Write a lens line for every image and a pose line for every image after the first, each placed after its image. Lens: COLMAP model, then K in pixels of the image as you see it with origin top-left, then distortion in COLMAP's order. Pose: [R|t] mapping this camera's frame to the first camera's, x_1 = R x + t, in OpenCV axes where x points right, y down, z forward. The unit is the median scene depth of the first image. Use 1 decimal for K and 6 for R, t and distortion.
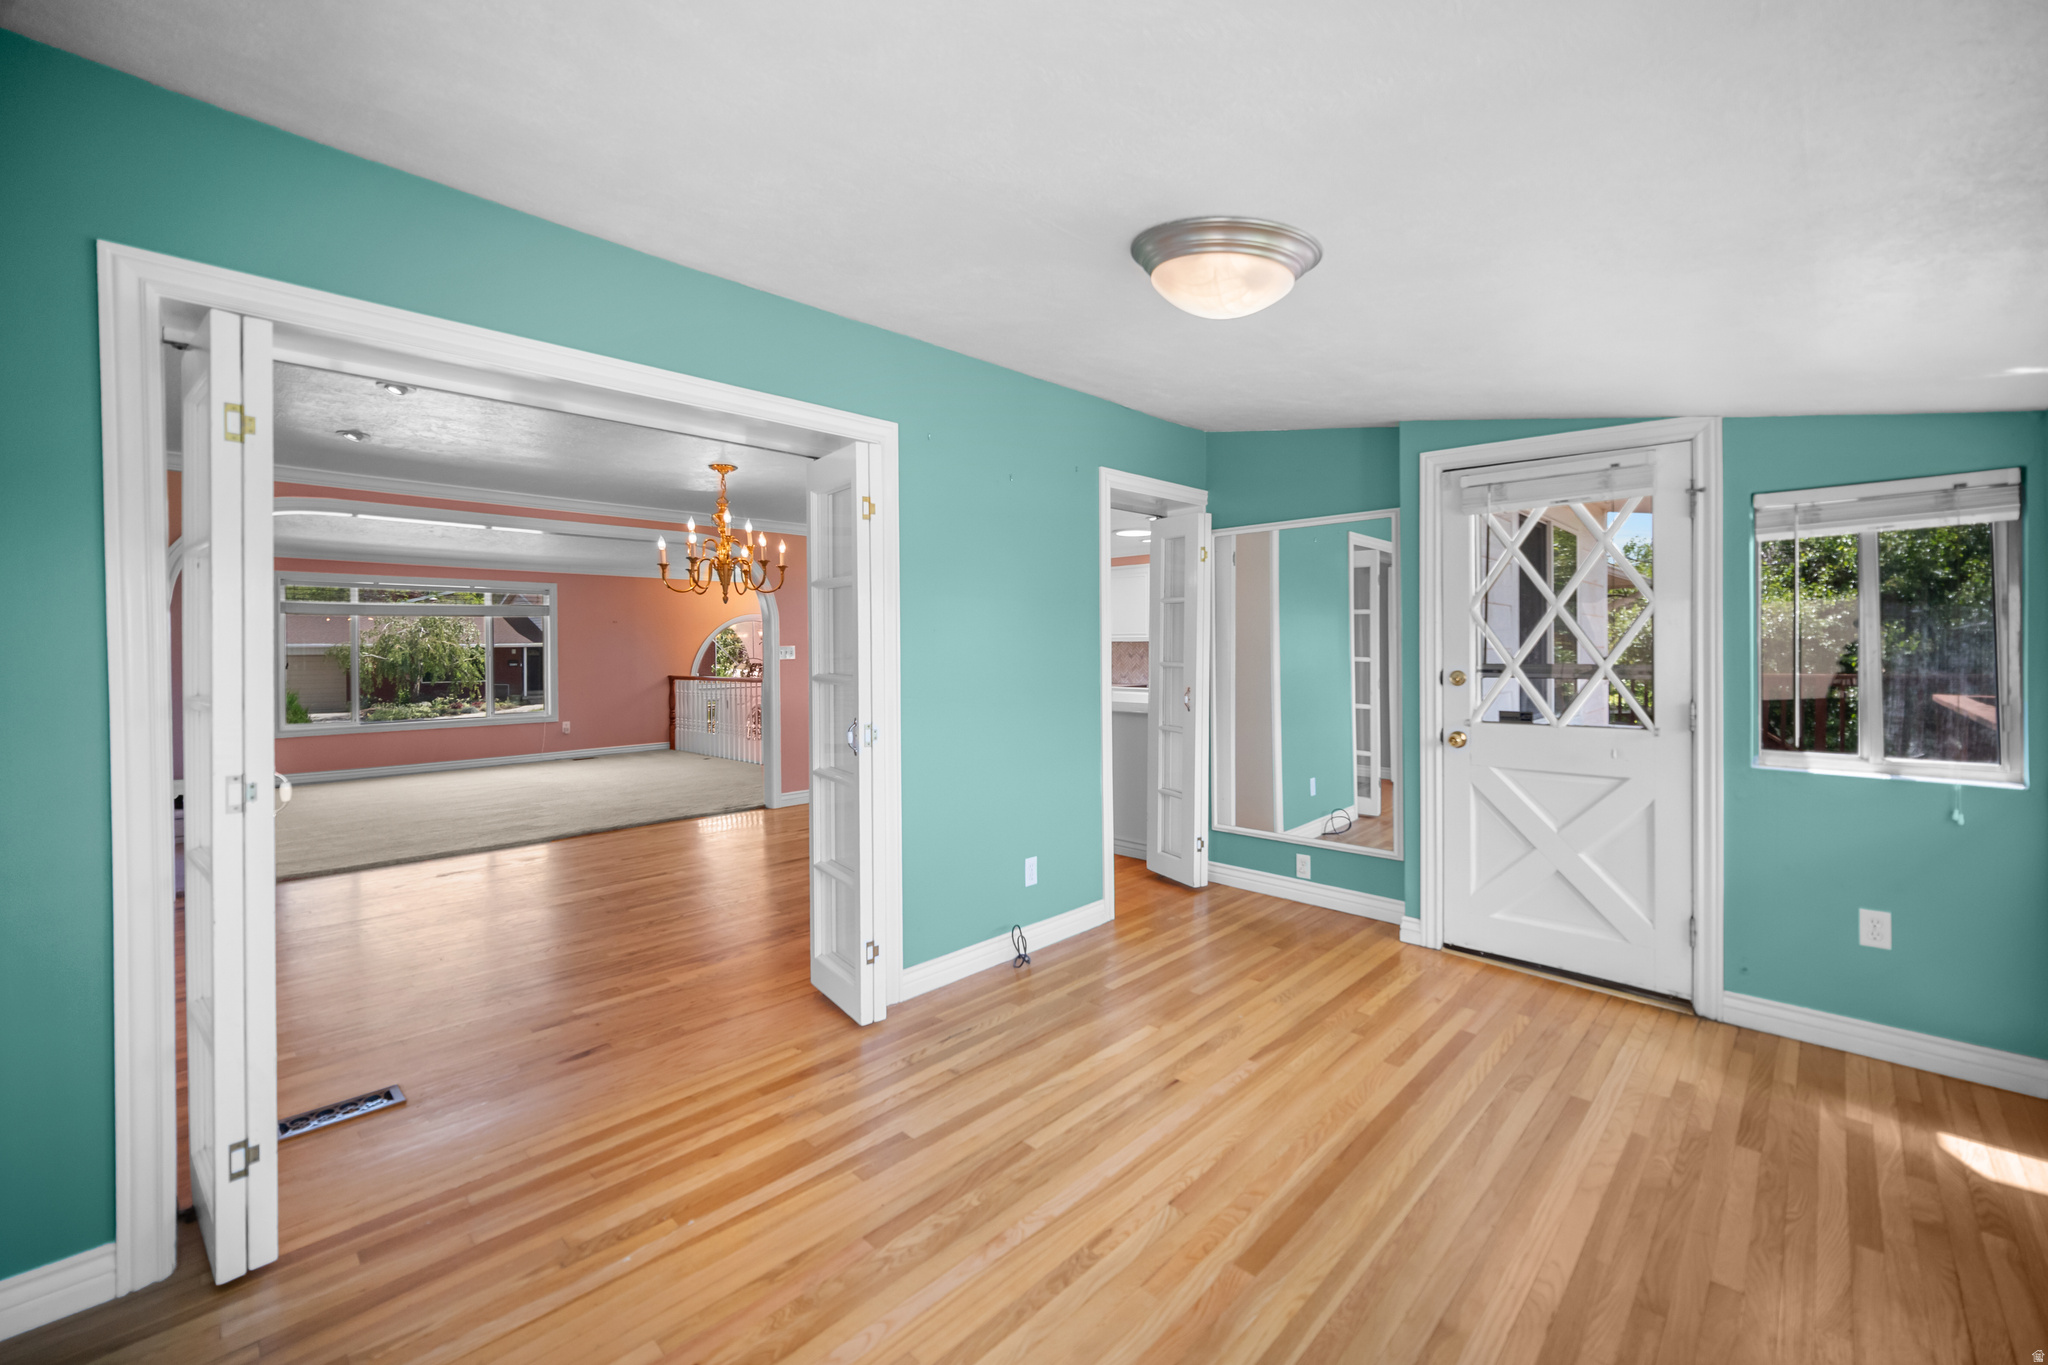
lens RADIAL K [[839.3, 0, 1014.7], [0, 839.3, 652.8], [0, 0, 1]] dist [0.002007, 0.000246]
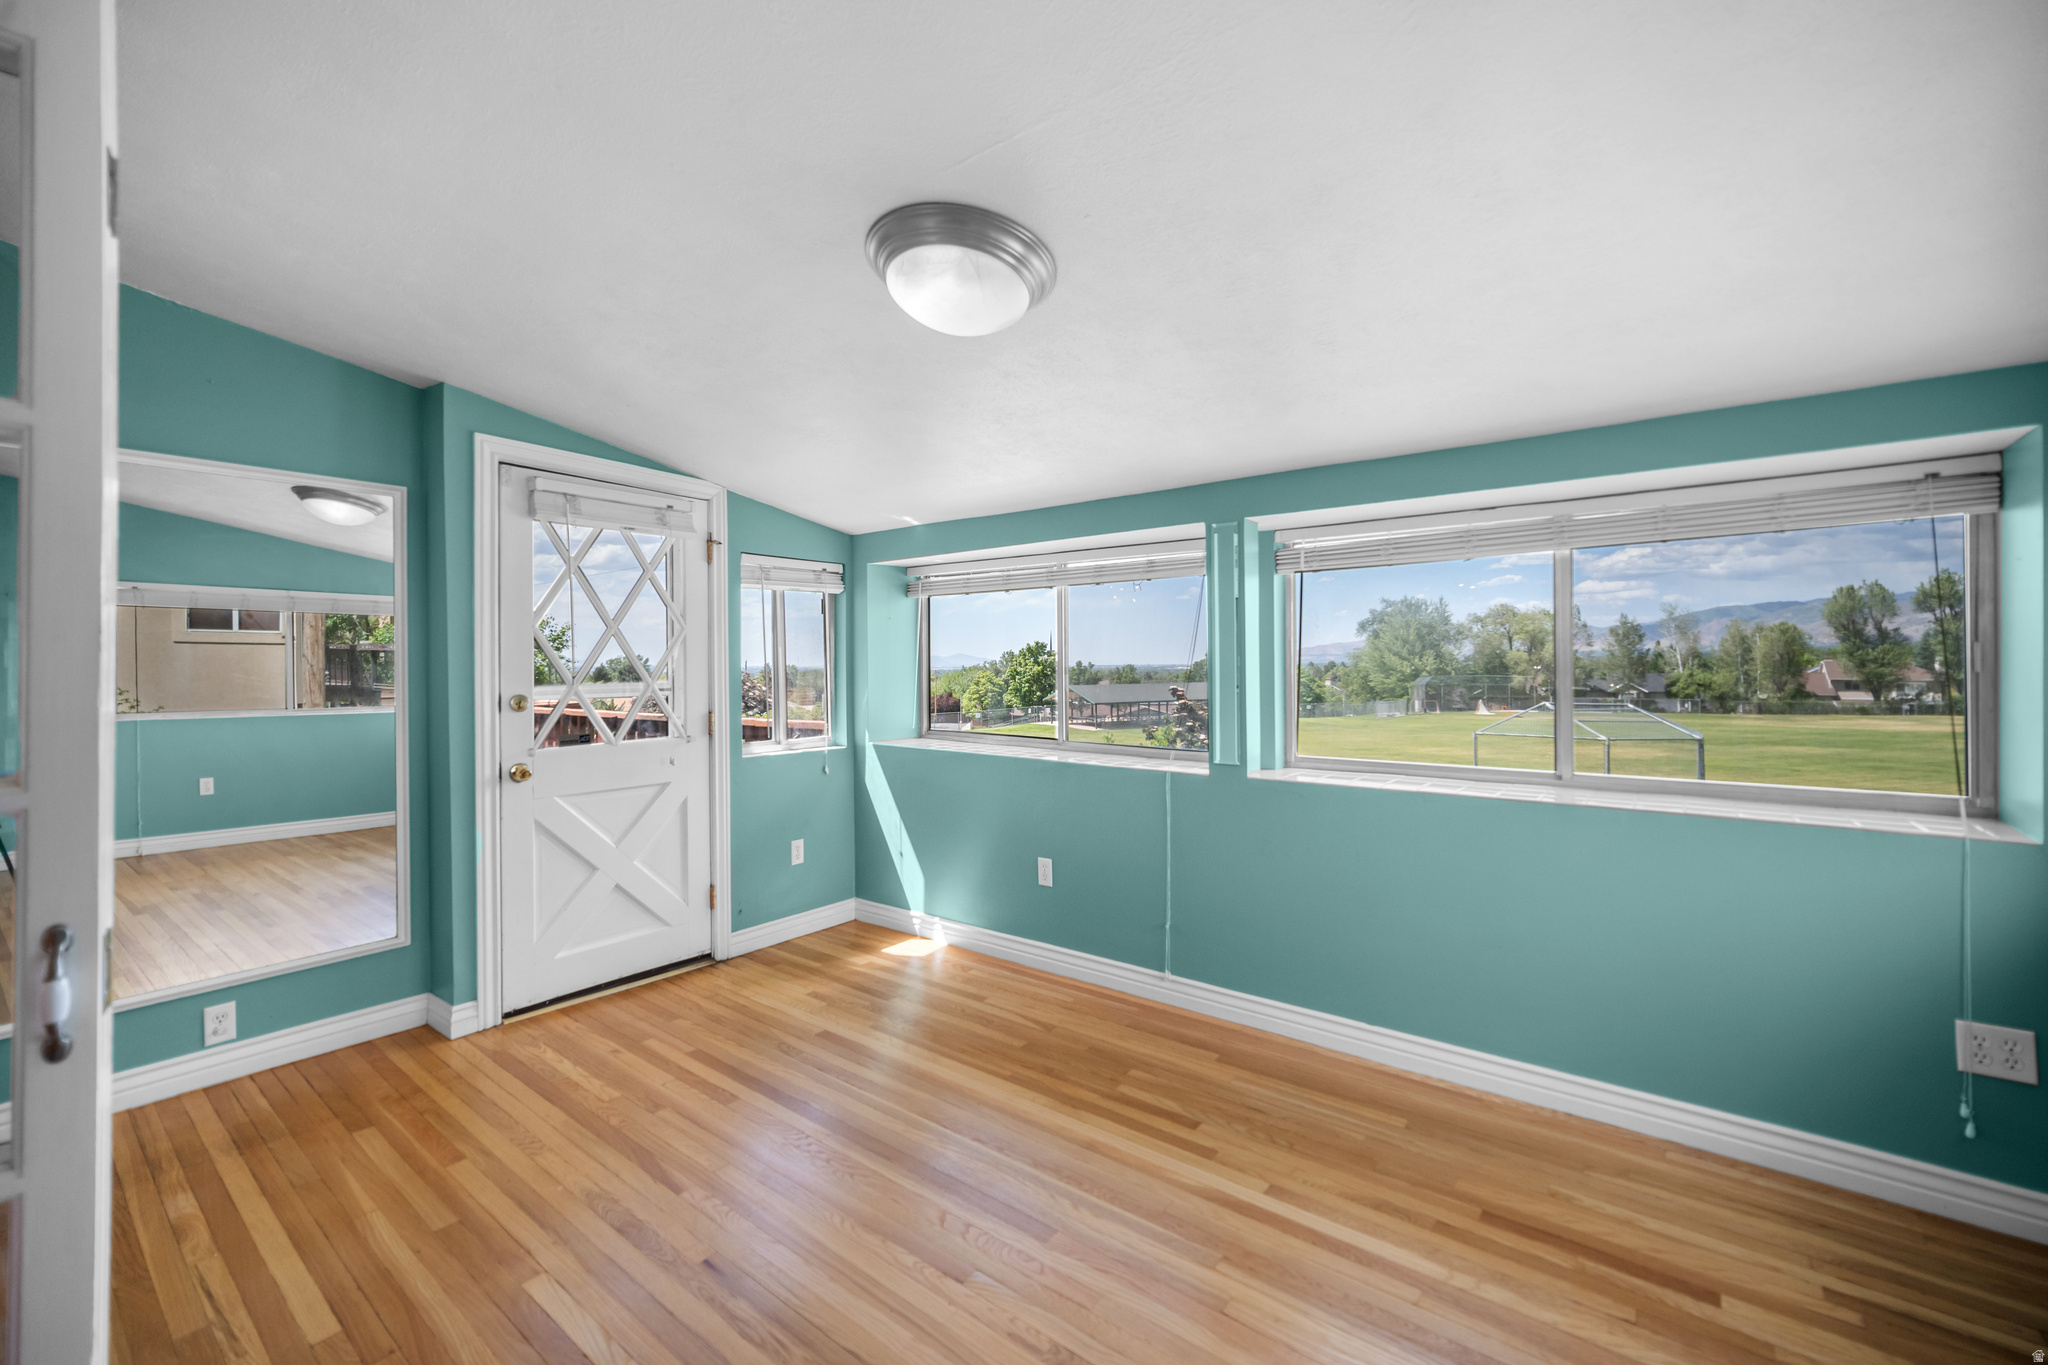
lens RADIAL K [[839.3, 0, 1022.5], [0, 839.3, 668.3], [0, 0, 1]] dist [0.002007, 0.000246]
pose [[-0.109899, -0.003060, 0.993938, -0.467211], [0.007583, 0.999964, 0.003917, -0.007187], [-0.993914, 0.007967, -0.109872, 0.664204]]
